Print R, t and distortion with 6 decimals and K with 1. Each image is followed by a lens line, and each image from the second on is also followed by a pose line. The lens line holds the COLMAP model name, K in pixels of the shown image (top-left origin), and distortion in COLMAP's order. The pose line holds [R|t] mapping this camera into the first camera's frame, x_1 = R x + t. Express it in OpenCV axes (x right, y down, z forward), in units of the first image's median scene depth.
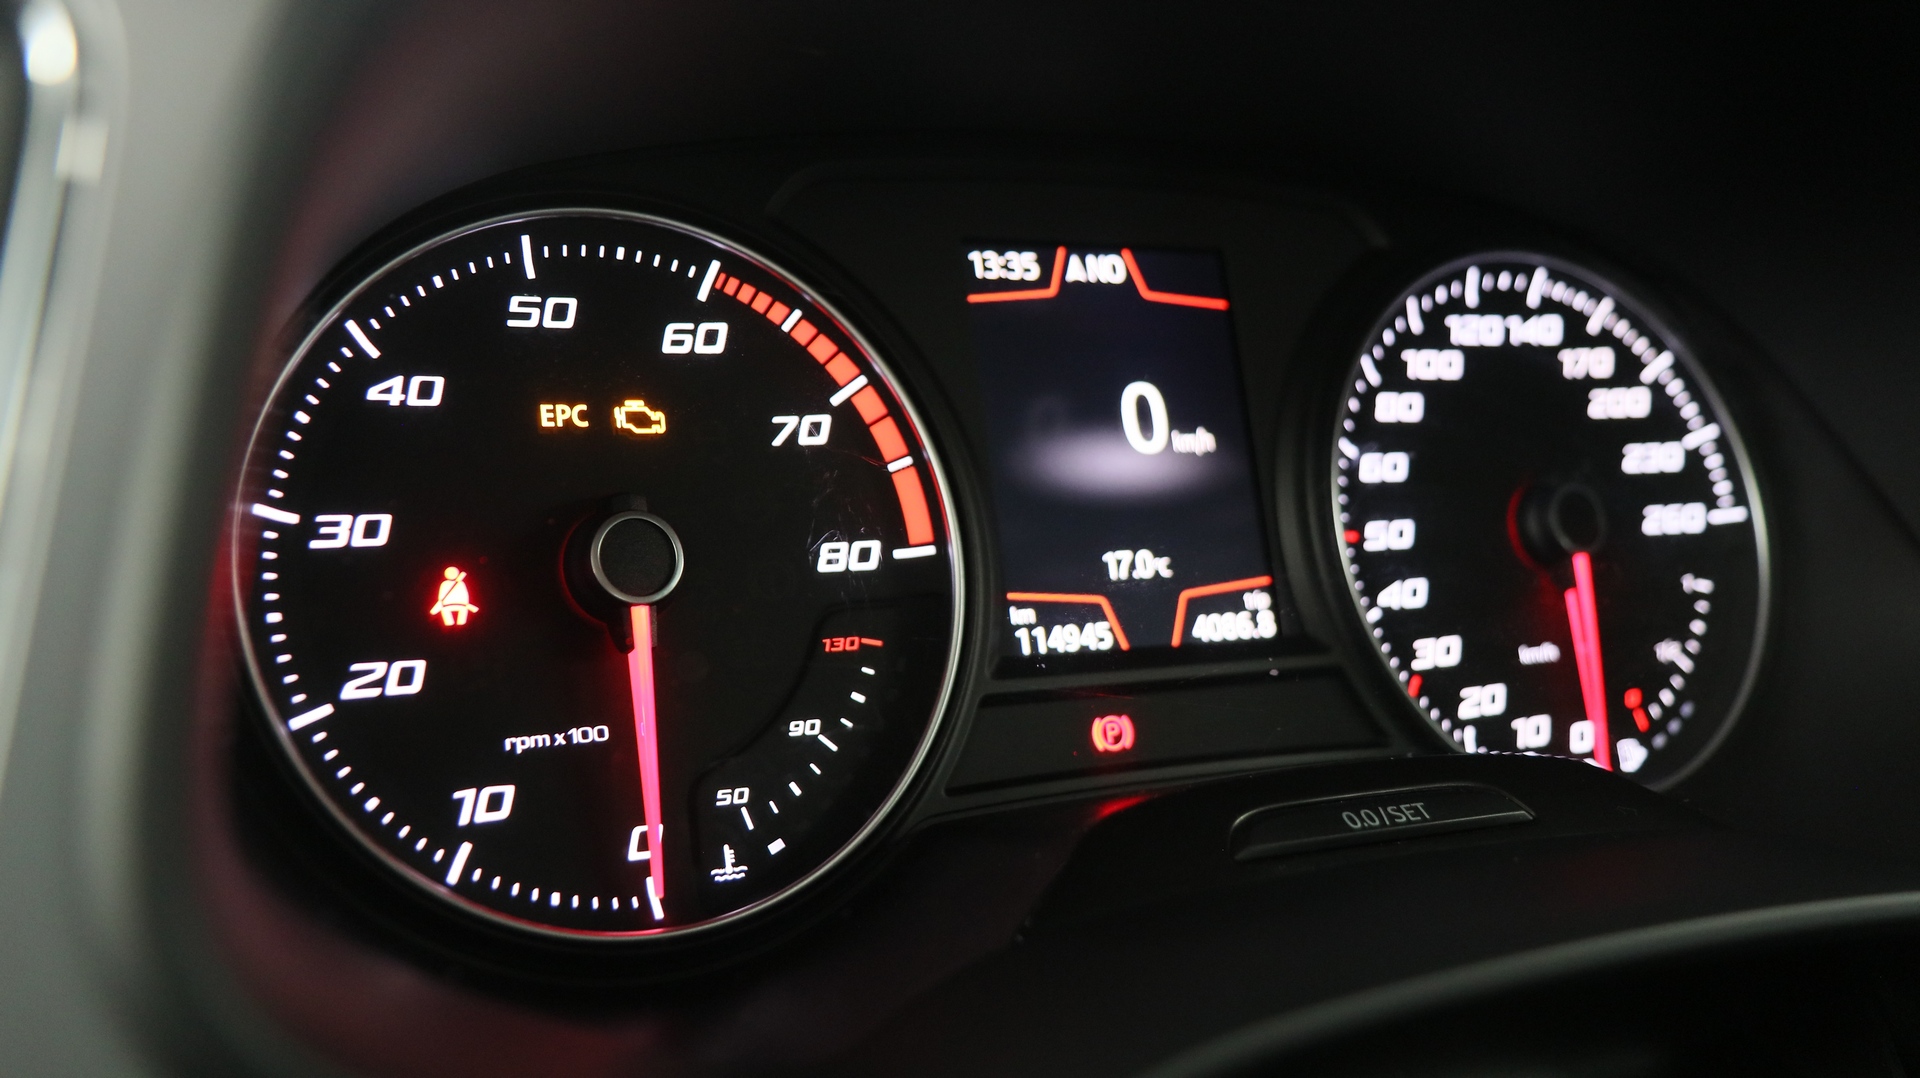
lens RADIAL K [[1885.4, 0, 974.3], [0, 1885.4, 521.9], [0, 0, 1]] dist [0.027831, 0.000000]
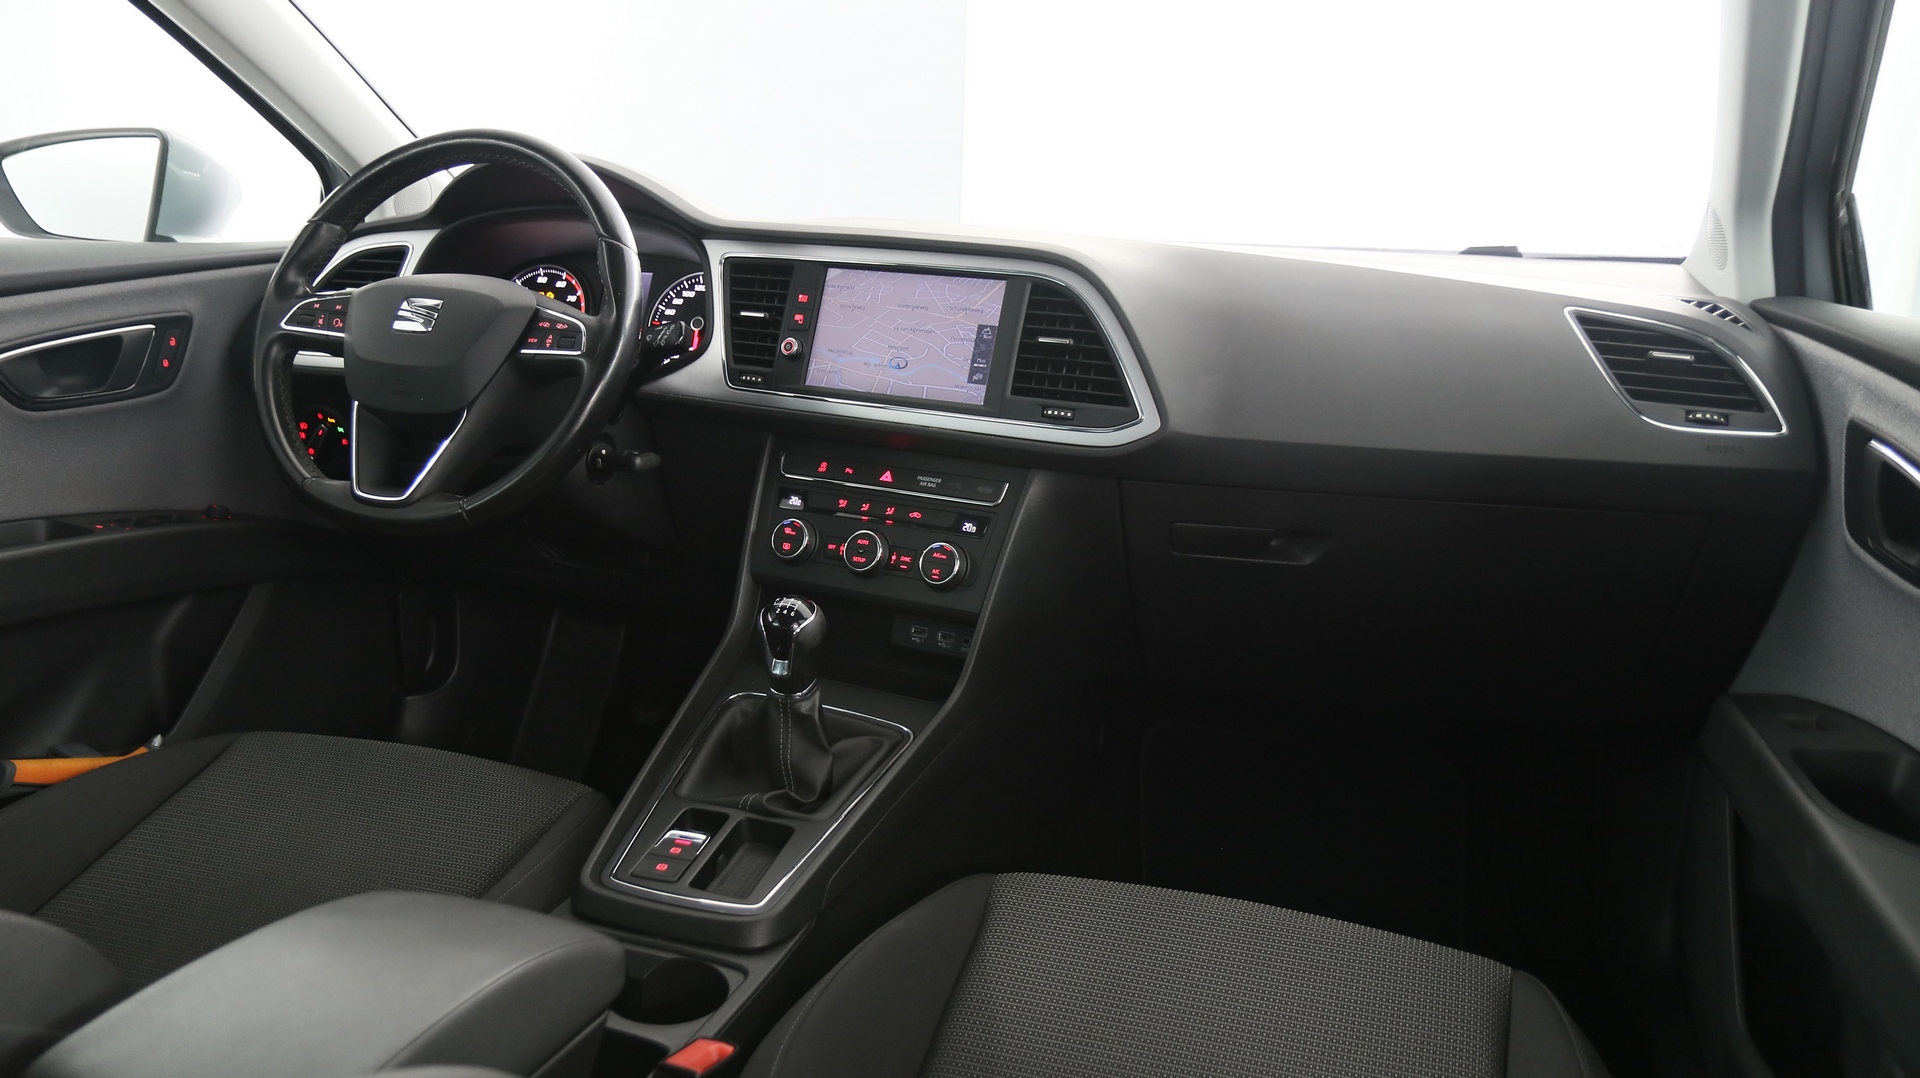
lens RADIAL K [[1478.9, 0, 944.8], [0, 1478.9, 549.8], [0, 0, 1]] dist [-0.004813, -0.007292]
pose [[0.680772, 0.112081, -0.723870, 3.847602], [-0.134214, 0.990580, 0.027154, 0.419609], [0.720095, 0.078667, 0.689402, -1.273314]]
